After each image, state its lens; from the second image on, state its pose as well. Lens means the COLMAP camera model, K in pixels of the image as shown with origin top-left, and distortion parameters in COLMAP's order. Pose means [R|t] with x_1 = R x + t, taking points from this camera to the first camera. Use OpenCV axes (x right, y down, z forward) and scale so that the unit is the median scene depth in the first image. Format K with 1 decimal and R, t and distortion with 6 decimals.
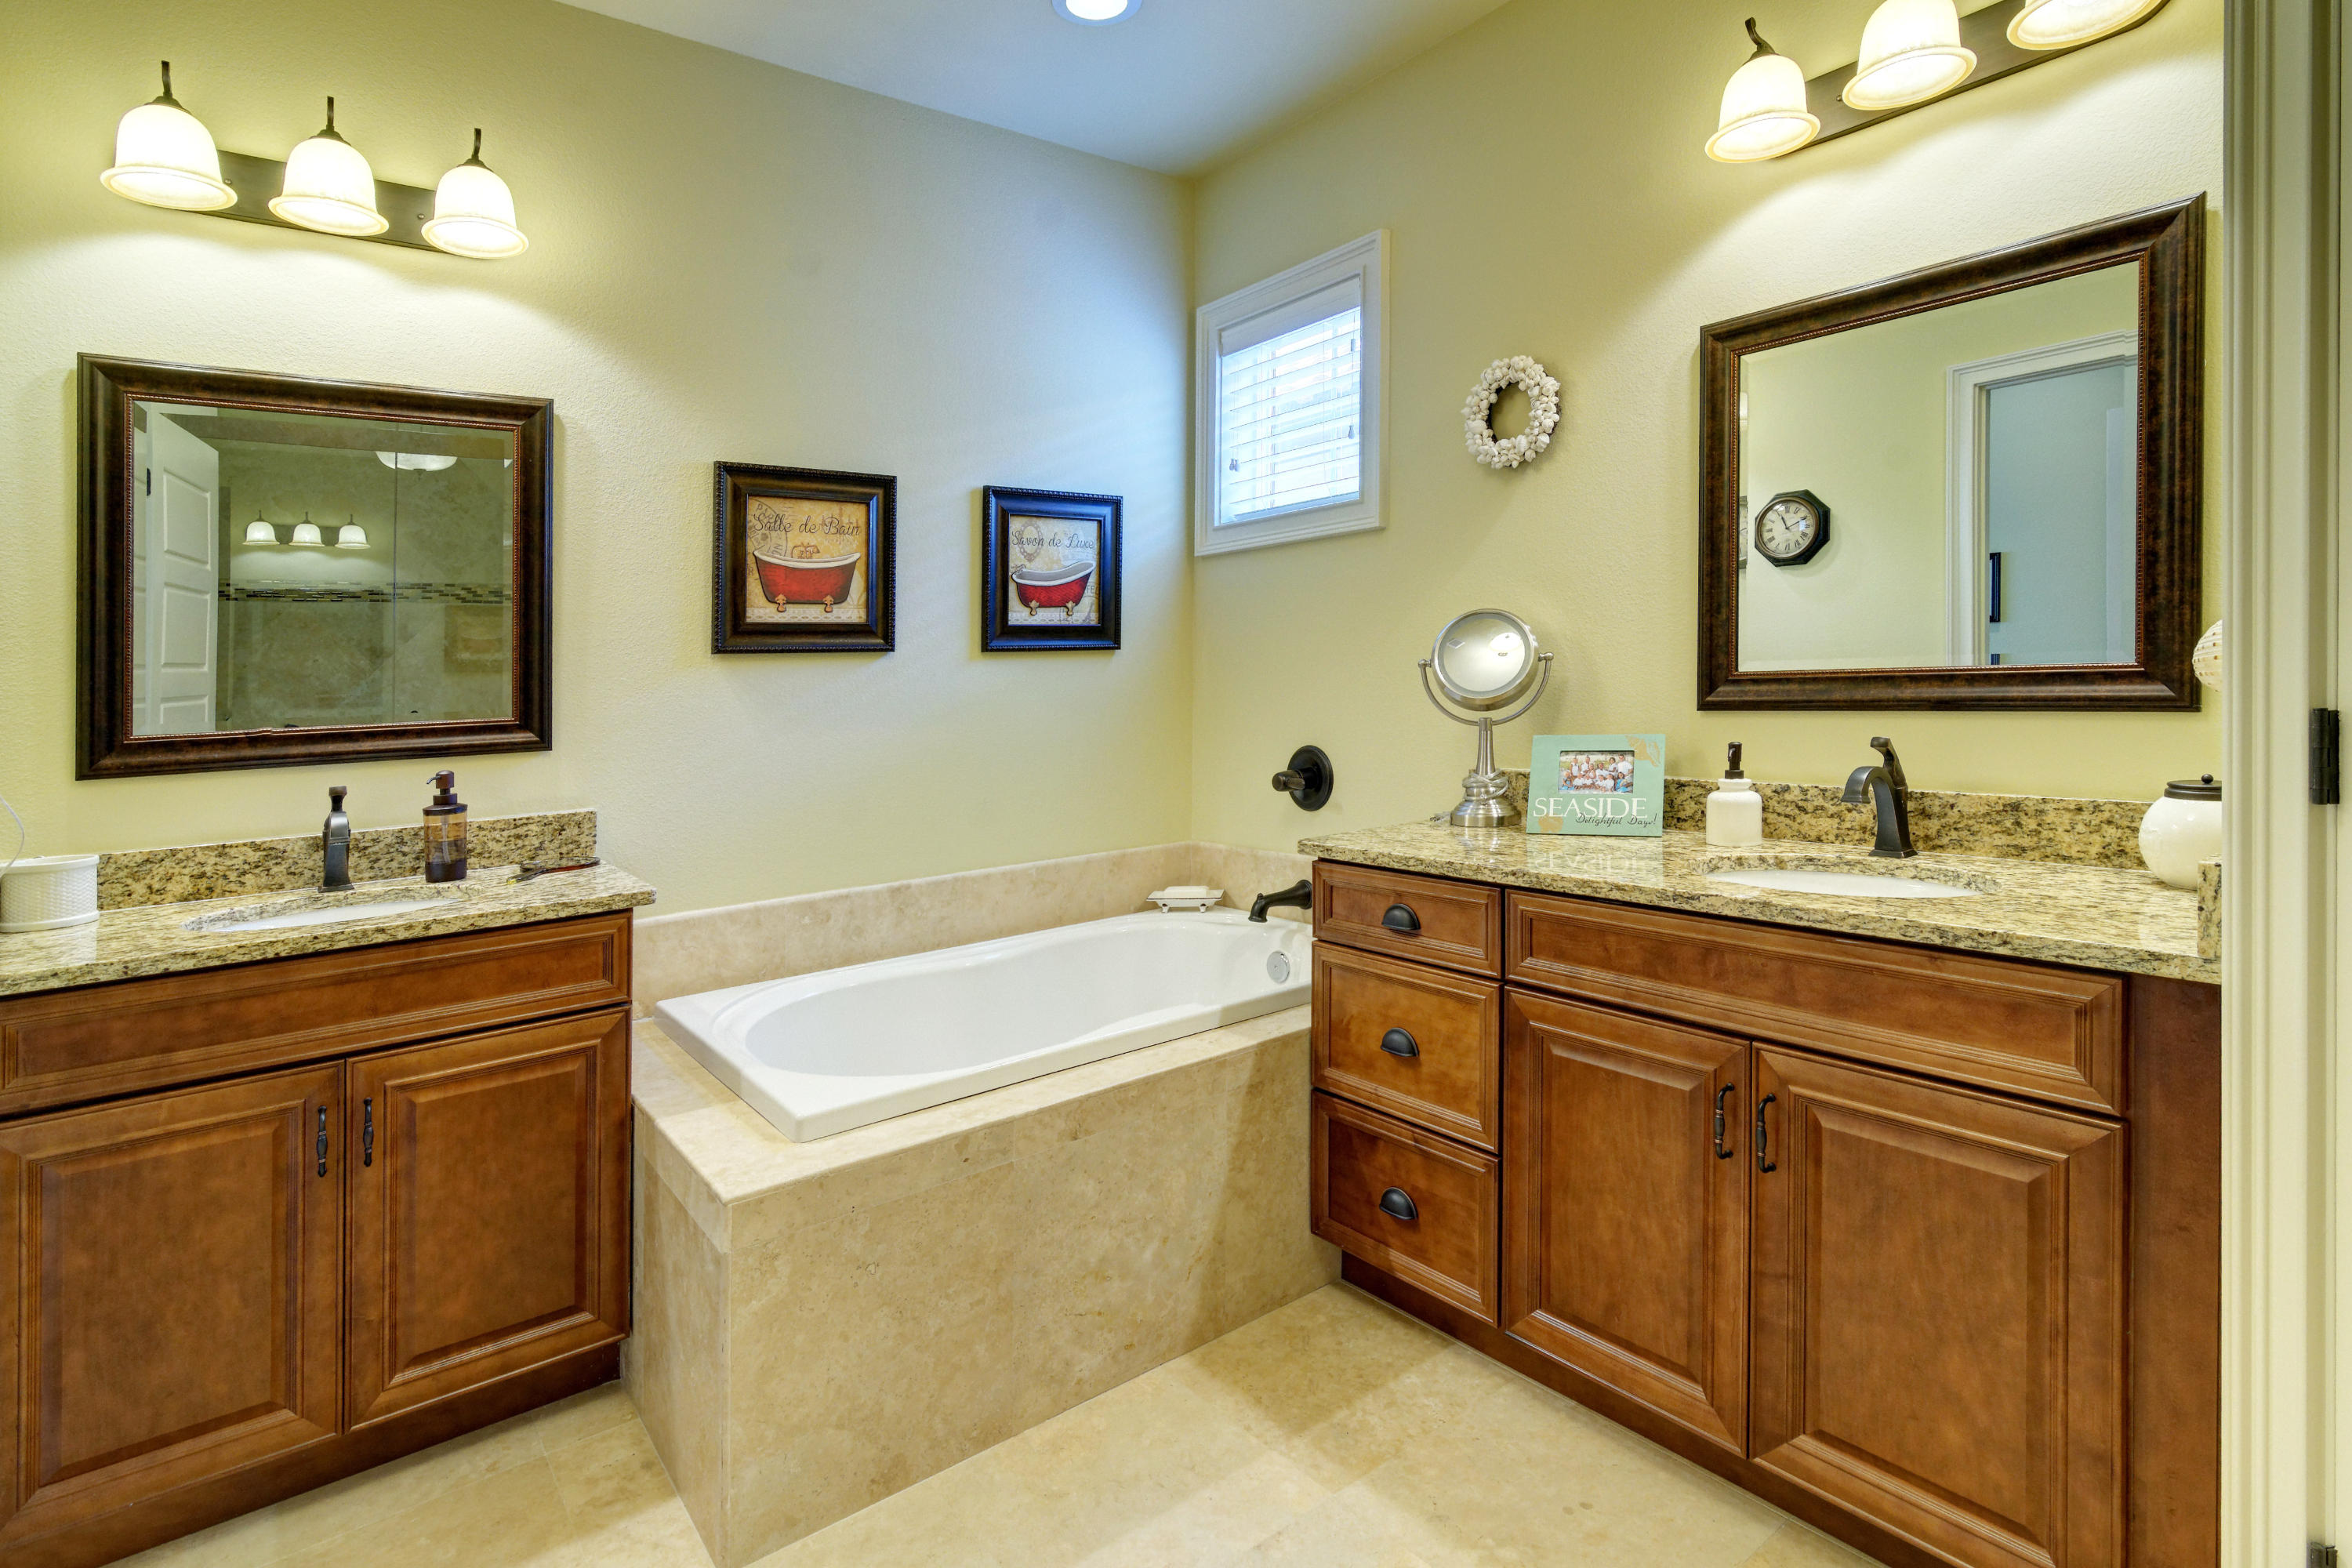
lens RADIAL K [[1181.5, 0, 1173.8], [0, 1181.5, 626.3], [0, 0, 1]] dist [0.001054, -0.000697]
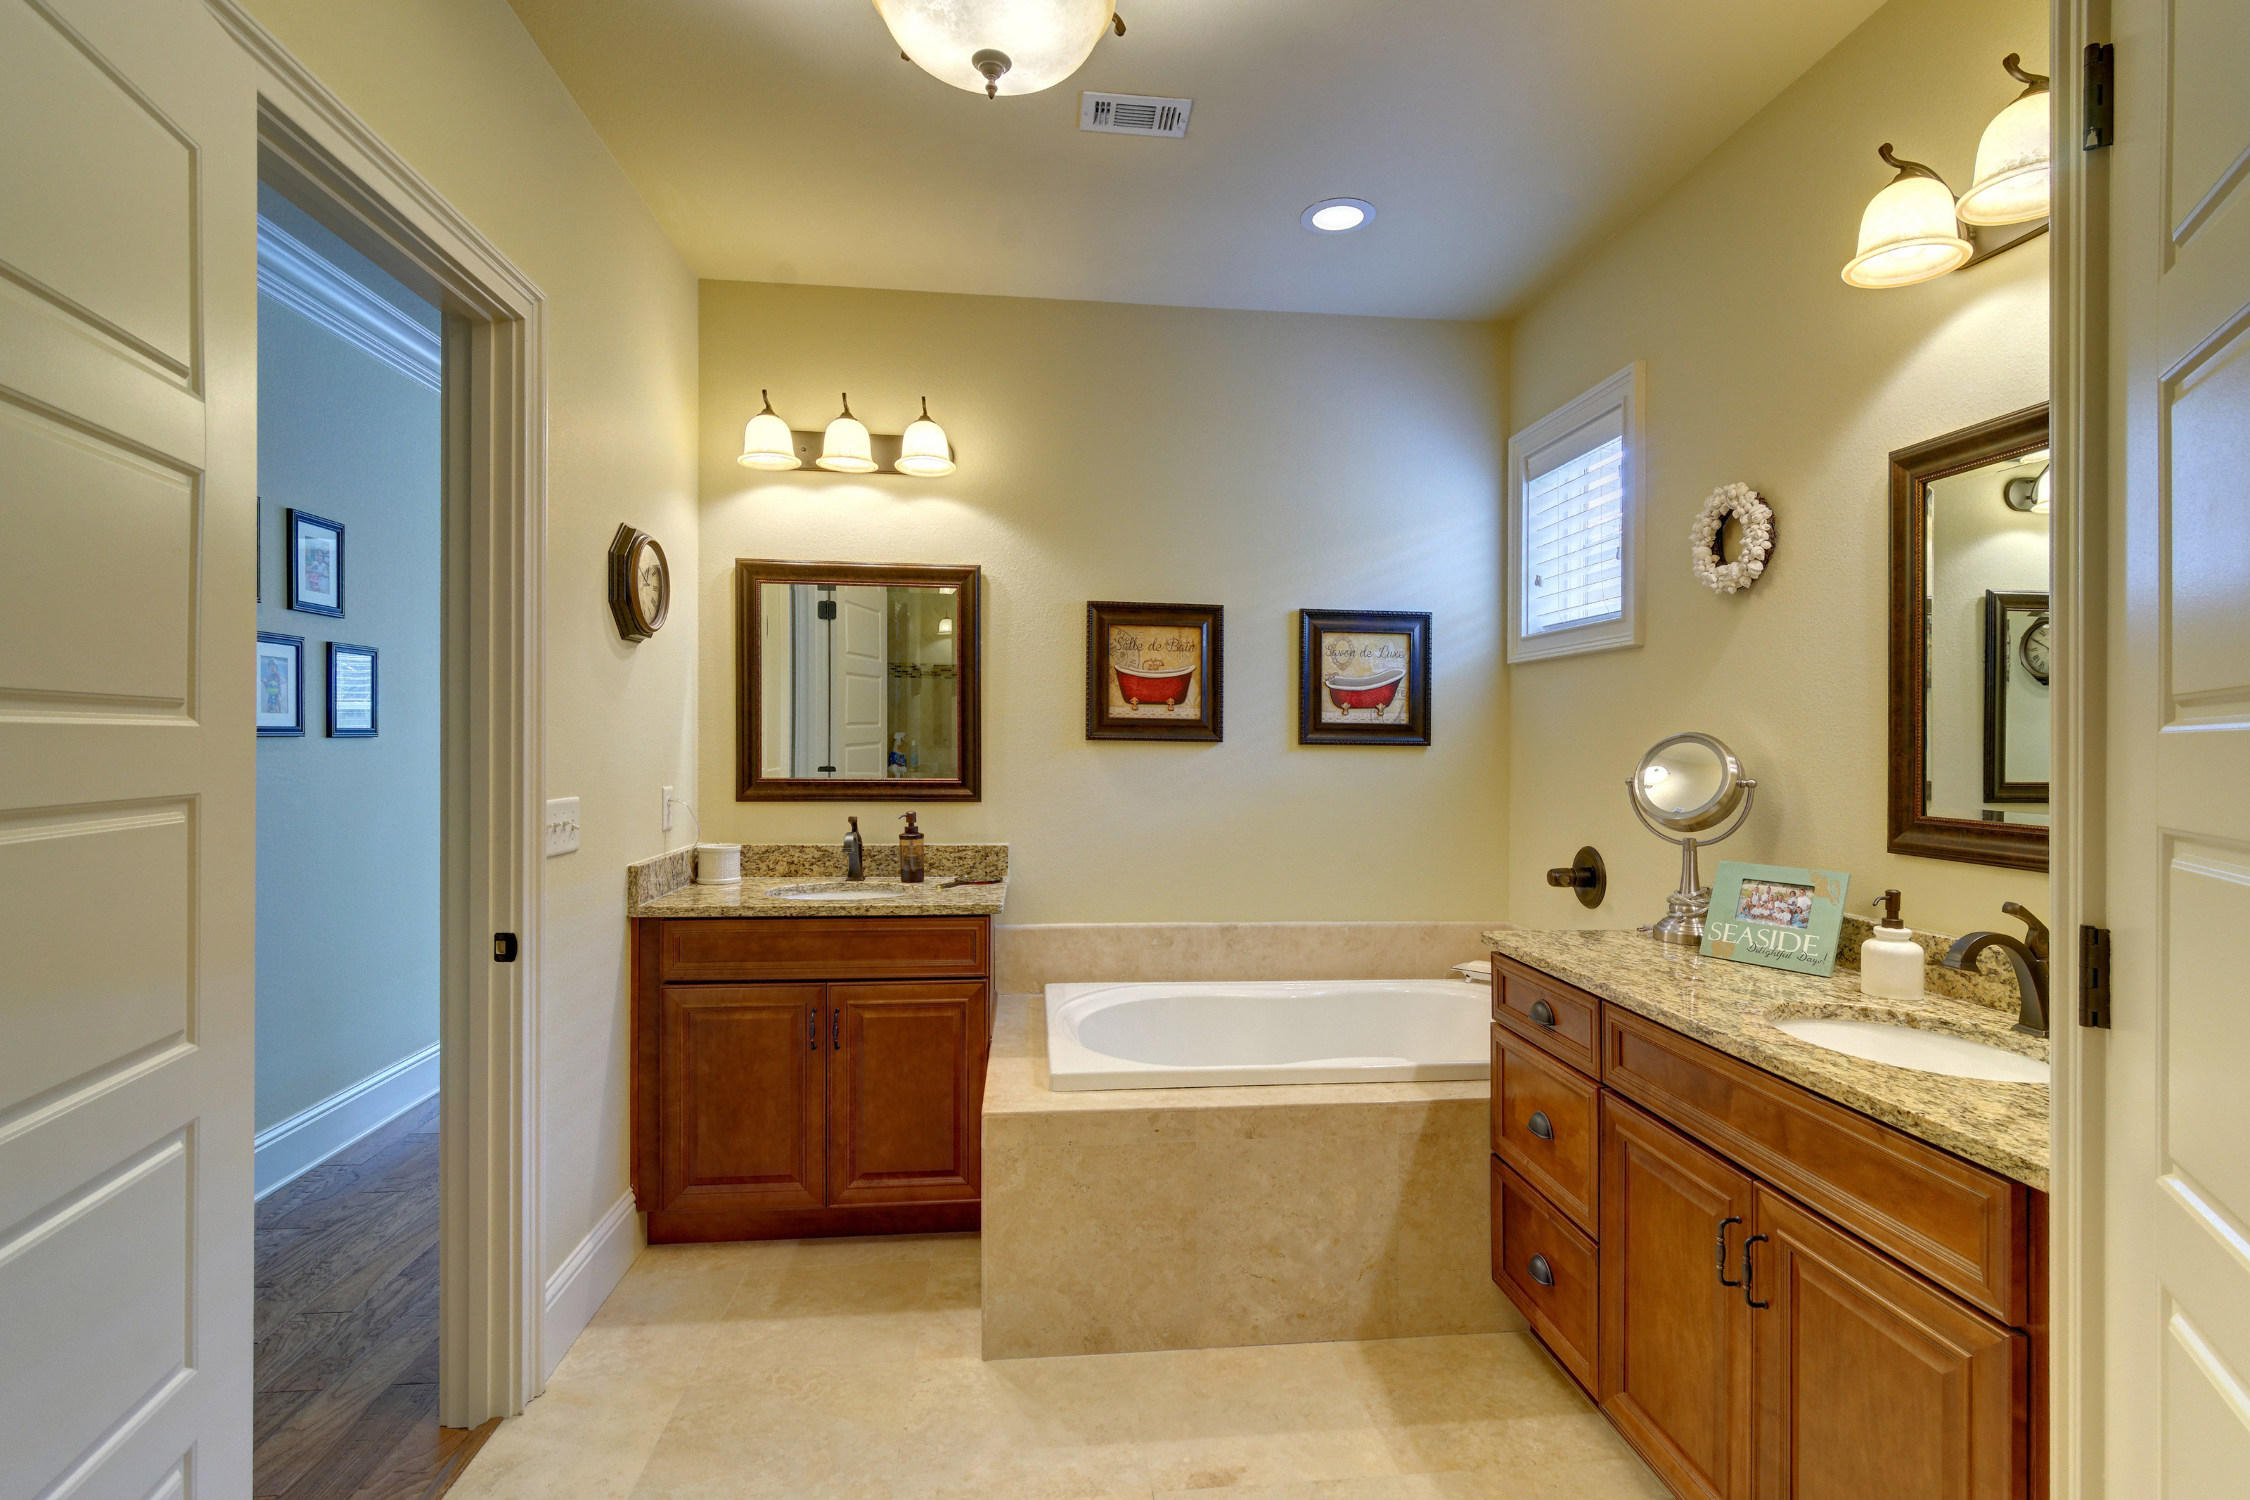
lens RADIAL K [[1103.2, 0, 1144.4], [0, 1103.2, 698.6], [0, 0, 1]] dist [0.002641, -0.001011]
pose [[0.854608, 0.026504, -0.518597, 0.409935], [-0.020231, 0.999638, 0.017750, -0.060011], [0.518880, -0.004678, 0.854834, -0.079835]]
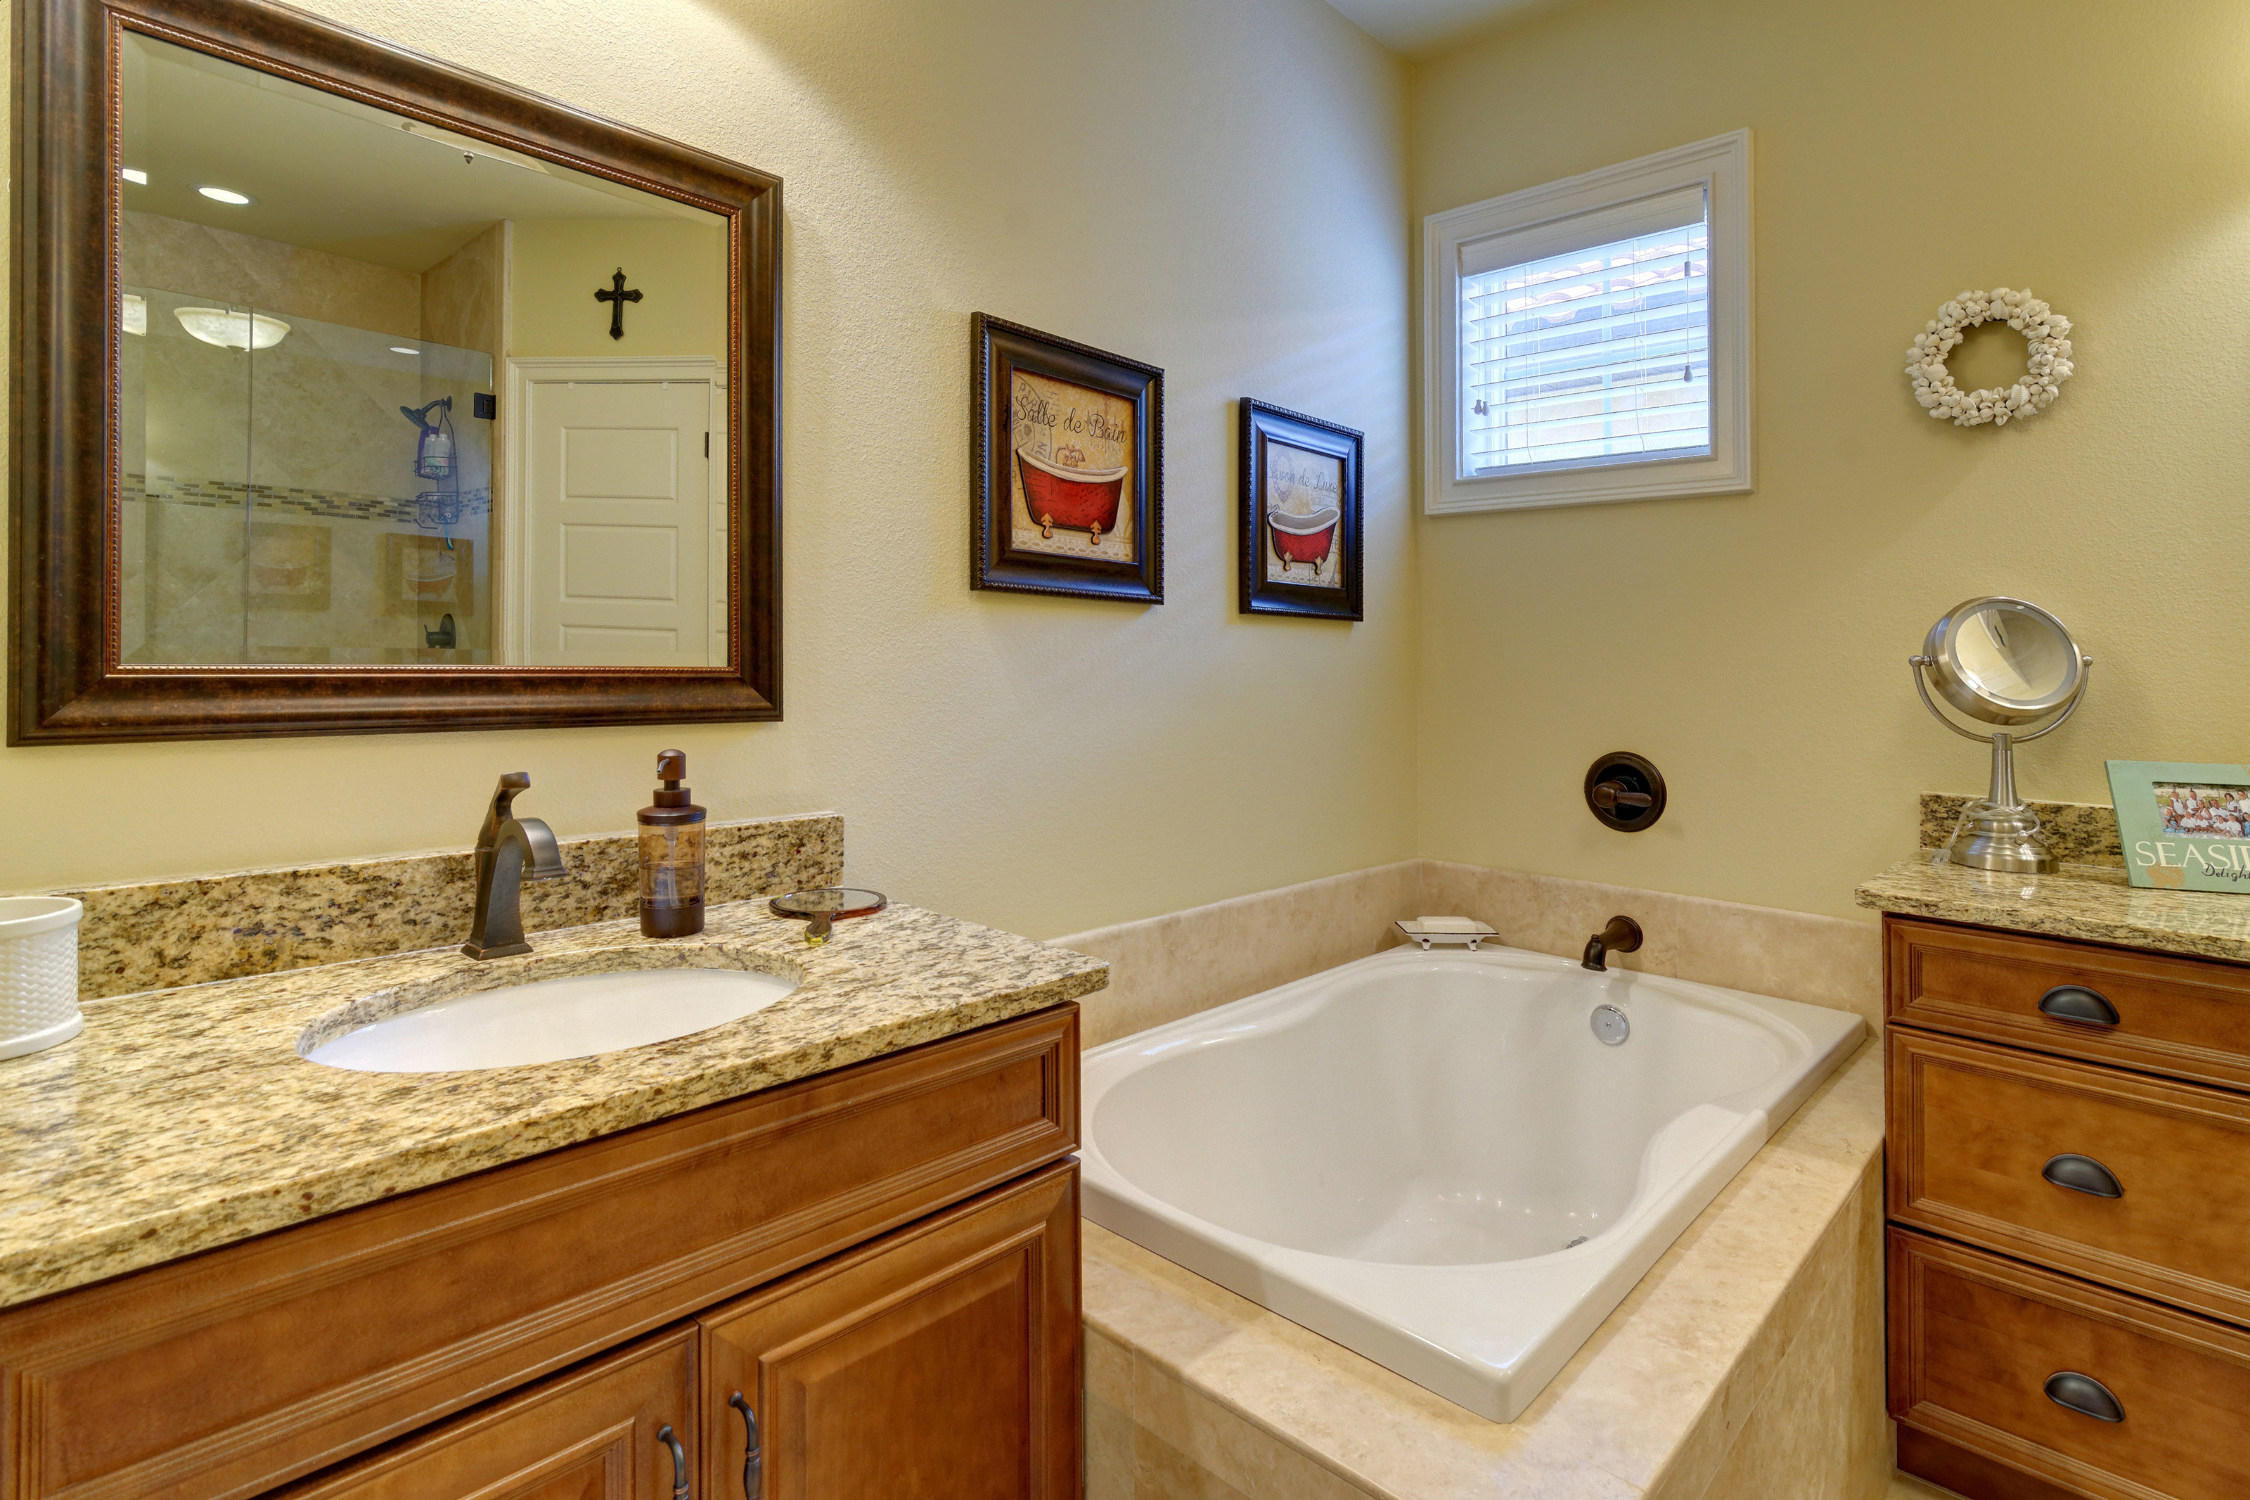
lens RADIAL K [[1133.4, 0, 1142.5], [0, 1133.4, 651.4], [0, 0, 1]] dist [0.001836, 0.001072]
pose [[0.981939, 0.056399, 0.180597, -0.521789], [-0.062278, 0.997692, 0.027049, 0.044658], [-0.178654, -0.037807, 0.983185, 0.420102]]
